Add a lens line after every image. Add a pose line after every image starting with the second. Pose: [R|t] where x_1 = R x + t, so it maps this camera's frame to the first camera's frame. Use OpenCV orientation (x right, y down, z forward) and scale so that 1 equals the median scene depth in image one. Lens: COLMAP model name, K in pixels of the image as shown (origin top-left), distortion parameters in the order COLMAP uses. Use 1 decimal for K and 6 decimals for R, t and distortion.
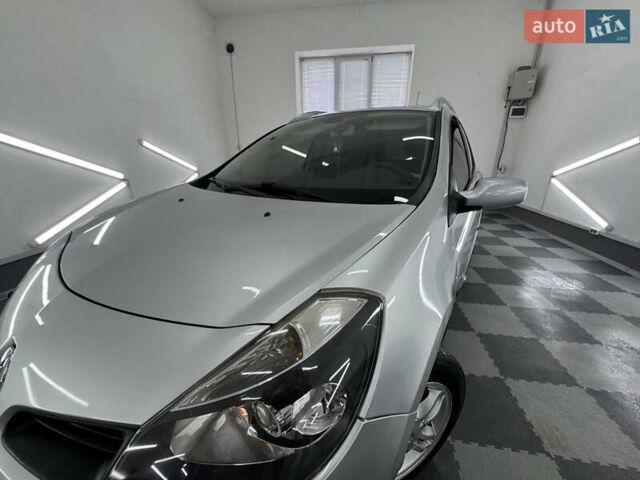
lens RADIAL K [[255.2, 0, 320.3], [0, 255.2, 240.2], [0, 0, 1]] dist [-0.005244, 0.000835]
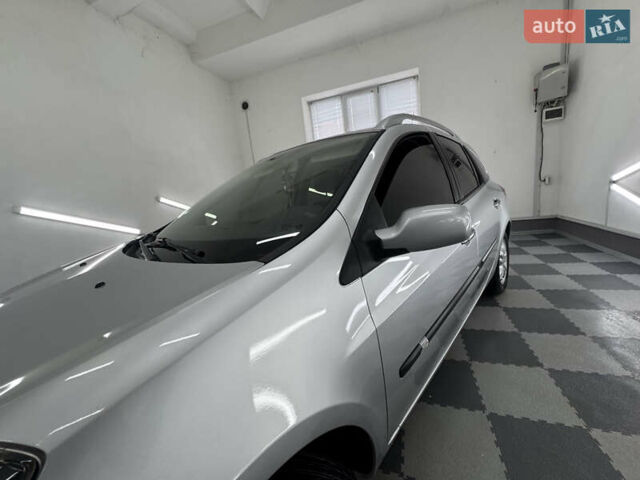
lens RADIAL K [[255.2, 0, 319.9], [0, 255.2, 240.4], [0, 0, 1]] dist [-0.005244, 0.000835]
pose [[0.979713, -0.082724, -0.182533, 0.163004], [0.059366, 0.989746, -0.129921, -0.024275], [0.191409, 0.116449, 0.974578, 0.083283]]
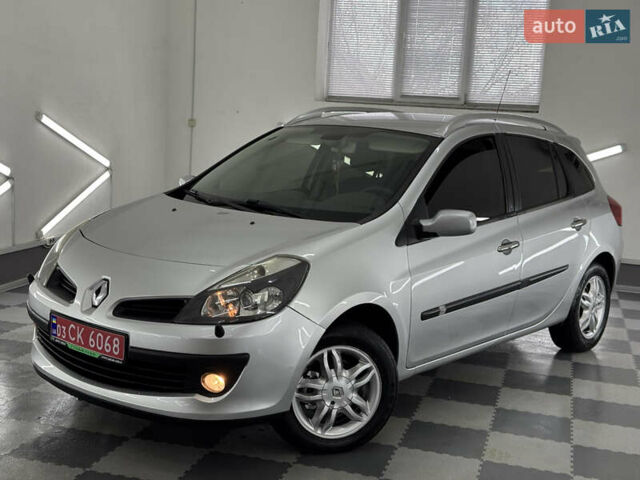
lens RADIAL K [[880.5, 0, 321.2], [0, 880.5, 240.7], [0, 0, 1]] dist [0.130756, 0.000000]
pose [[0.580230, 0.147422, -0.800999, 1.147113], [-0.311968, 0.948702, -0.051378, 0.026145], [0.752335, 0.279697, 0.596457, -0.367723]]
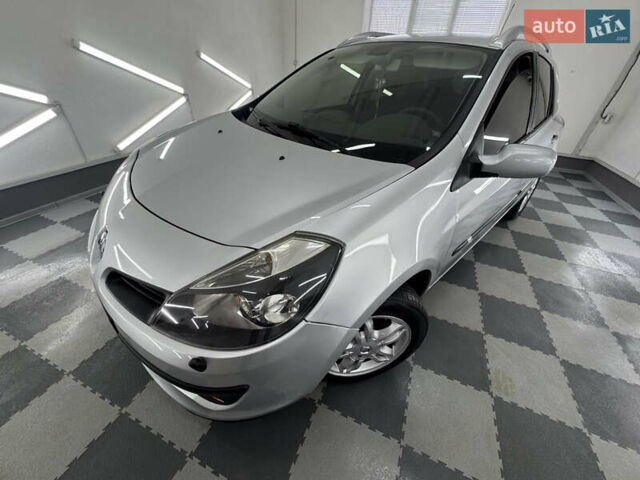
lens RADIAL K [[255.2, 0, 320.6], [0, 255.2, 240.0], [0, 0, 1]] dist [-0.005244, 0.000835]
pose [[0.971027, 0.177798, -0.159669, 0.053698], [-0.129527, 0.953088, 0.273580, -0.021871], [0.200821, -0.244972, 0.948504, -0.037251]]
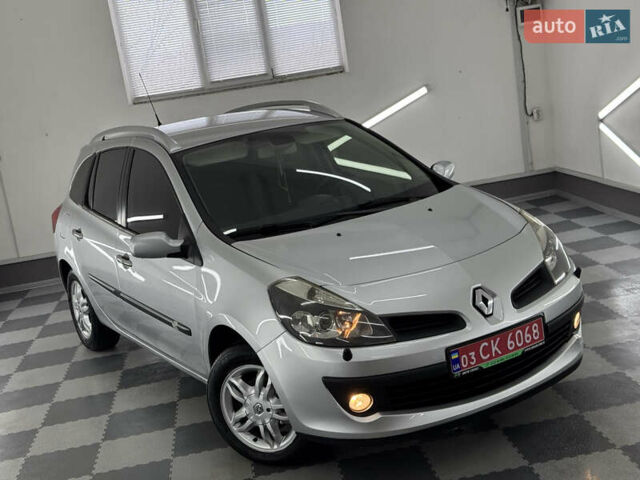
lens RADIAL K [[880.5, 0, 318.2], [0, 880.5, 241.3], [0, 0, 1]] dist [0.130756, 0.000000]
pose [[0.947824, -0.198080, 0.249789, -0.328268], [0.232149, 0.965862, -0.114967, 0.122690], [-0.218489, 0.166957, 0.961451, -0.906314]]
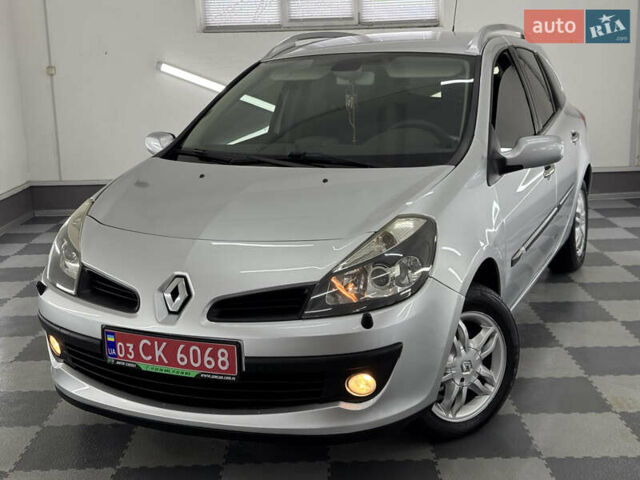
lens RADIAL K [[880.5, 0, 314.7], [0, 880.5, 238.9], [0, 0, 1]] dist [0.130756, 0.000000]
pose [[0.774396, 0.109026, -0.623237, 0.743050], [-0.171616, 0.984308, -0.041049, 0.076178], [0.608982, 0.138746, 0.780955, -0.489149]]
